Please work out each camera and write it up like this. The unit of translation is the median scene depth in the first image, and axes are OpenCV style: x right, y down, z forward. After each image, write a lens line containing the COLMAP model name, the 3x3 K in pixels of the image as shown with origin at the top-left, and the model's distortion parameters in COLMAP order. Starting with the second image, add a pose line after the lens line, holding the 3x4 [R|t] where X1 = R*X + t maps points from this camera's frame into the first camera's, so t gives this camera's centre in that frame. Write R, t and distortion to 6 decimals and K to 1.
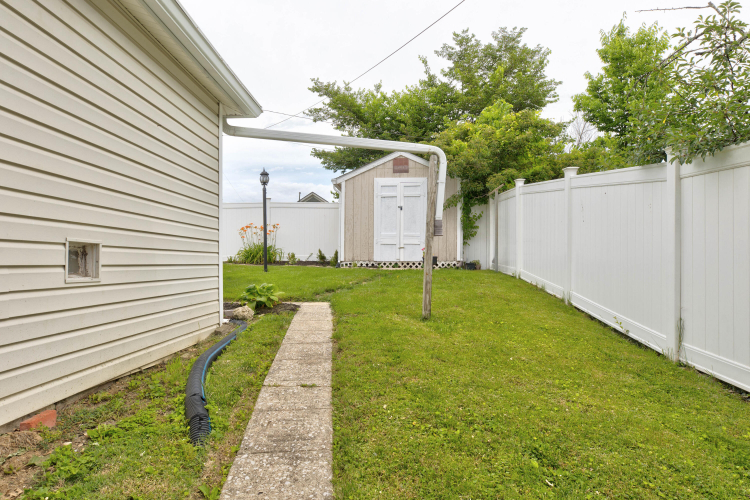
lens RADIAL K [[439.7, 0, 375.0], [0, 439.7, 250.0], [0, 0, 1]] dist [0.001715, -0.000267]
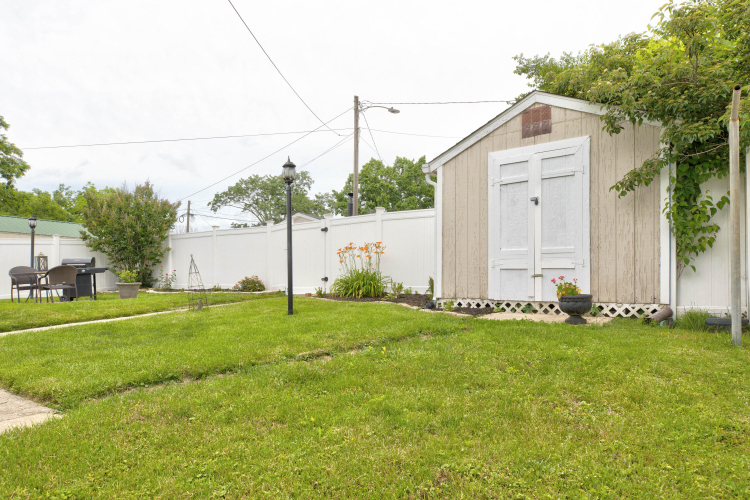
lens RADIAL K [[449.6, 0, 374.8], [0, 449.6, 268.0], [0, 0, 1]] dist [0.000888, 0.000162]
pose [[0.835088, -0.013351, -0.549954, 0.193375], [0.007649, 0.999891, -0.012659, -0.008784], [0.550063, 0.006364, 0.835099, 0.437035]]
